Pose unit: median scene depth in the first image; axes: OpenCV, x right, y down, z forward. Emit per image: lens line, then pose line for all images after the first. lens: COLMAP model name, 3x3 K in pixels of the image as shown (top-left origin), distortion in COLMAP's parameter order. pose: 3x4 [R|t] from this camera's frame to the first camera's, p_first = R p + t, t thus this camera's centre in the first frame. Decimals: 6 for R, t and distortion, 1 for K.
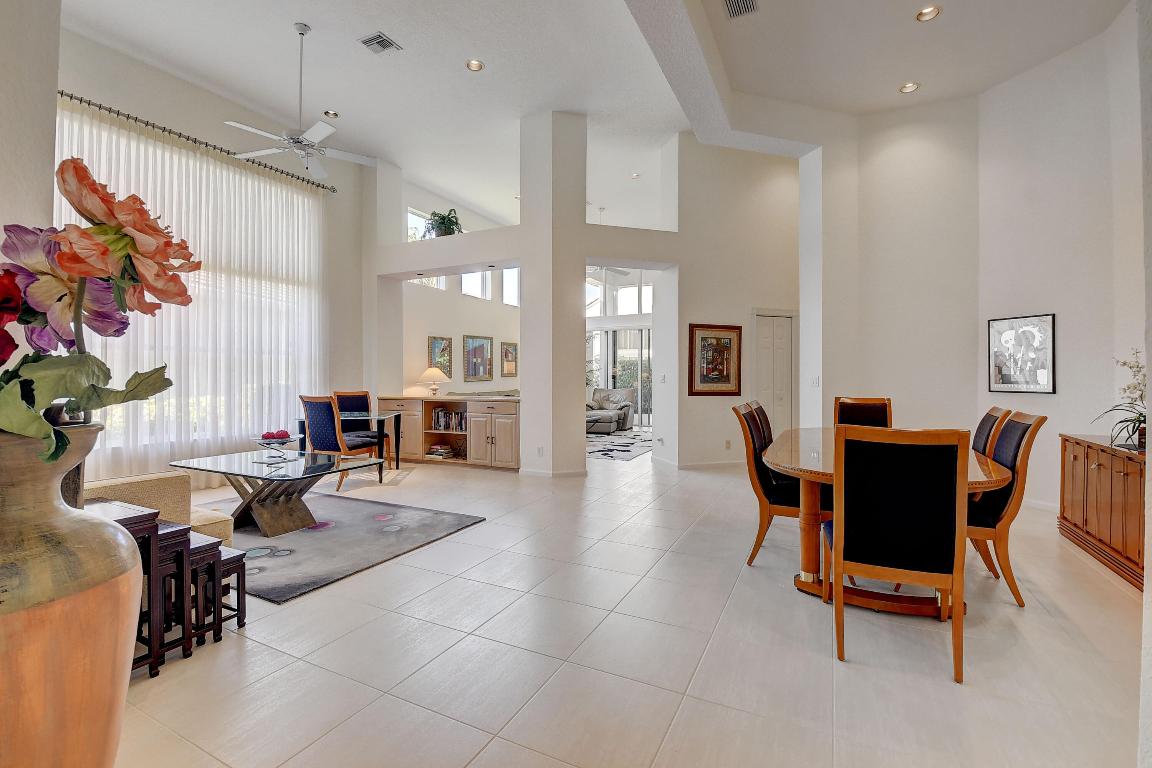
lens RADIAL K [[509.7, 0, 573.0], [0, 509.7, 373.5], [0, 0, 1]] dist [0.012986, -0.026763]
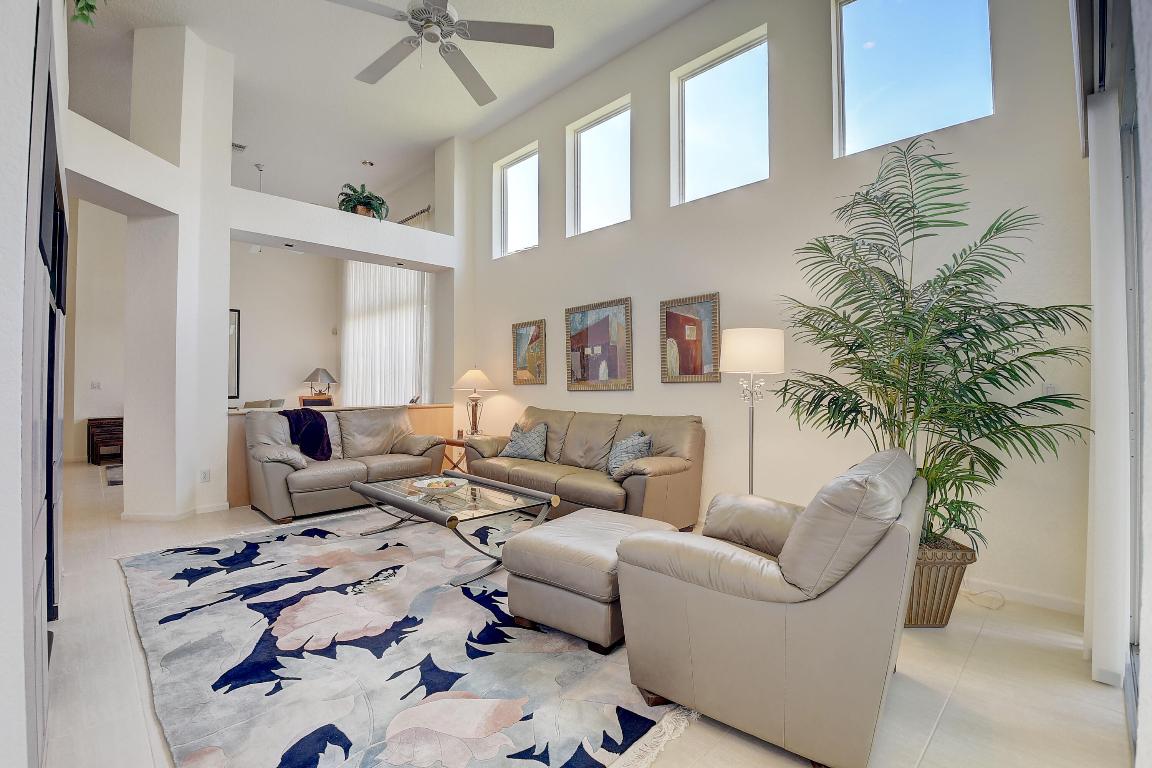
lens RADIAL K [[509.7, 0, 573.0], [0, 509.7, 373.5], [0, 0, 1]] dist [0.012986, -0.026763]
pose [[-0.332307, -0.012116, -0.943094, 0.432490], [0.005839, 0.999872, -0.014903, 0.006600], [0.943153, -0.010460, -0.332193, 1.621547]]
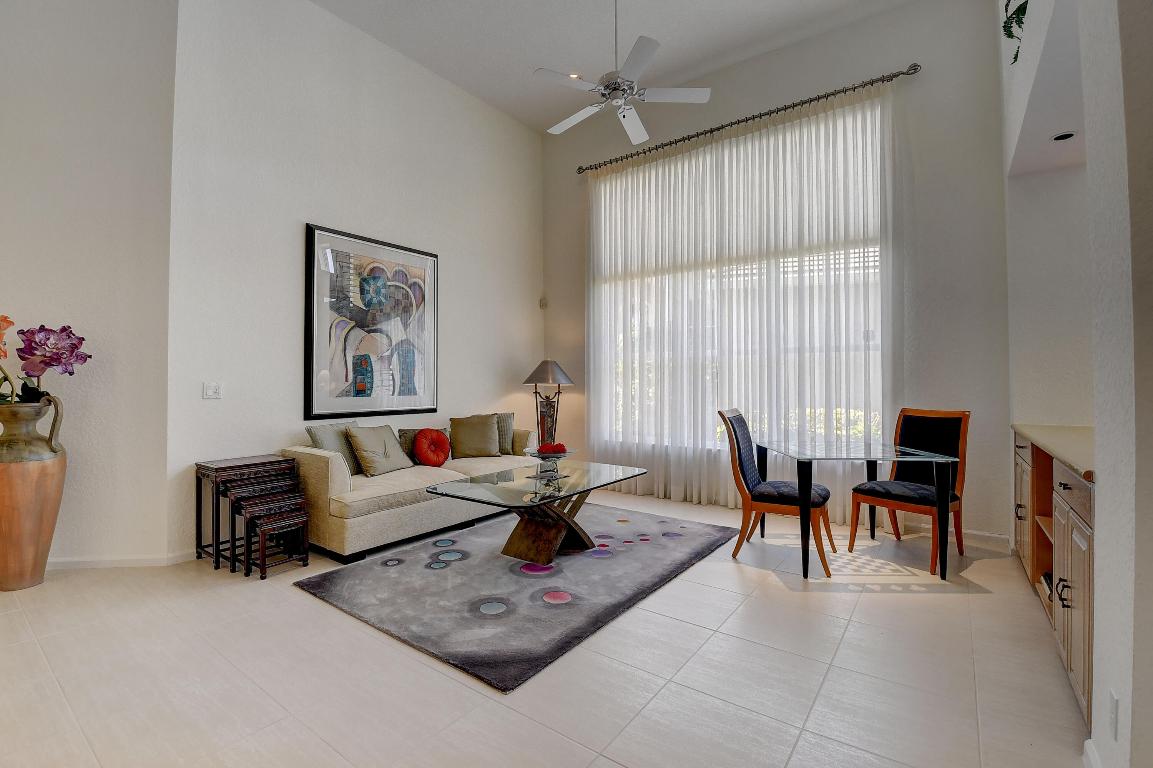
lens RADIAL K [[510.1, 0, 573.5], [0, 510.1, 373.5], [0, 0, 1]] dist [0.012986, -0.026763]
pose [[-0.166563, -0.014998, -0.985917, 0.173515], [0.006019, 0.999850, -0.016227, 0.002596], [0.986012, -0.008637, -0.166448, 0.703703]]
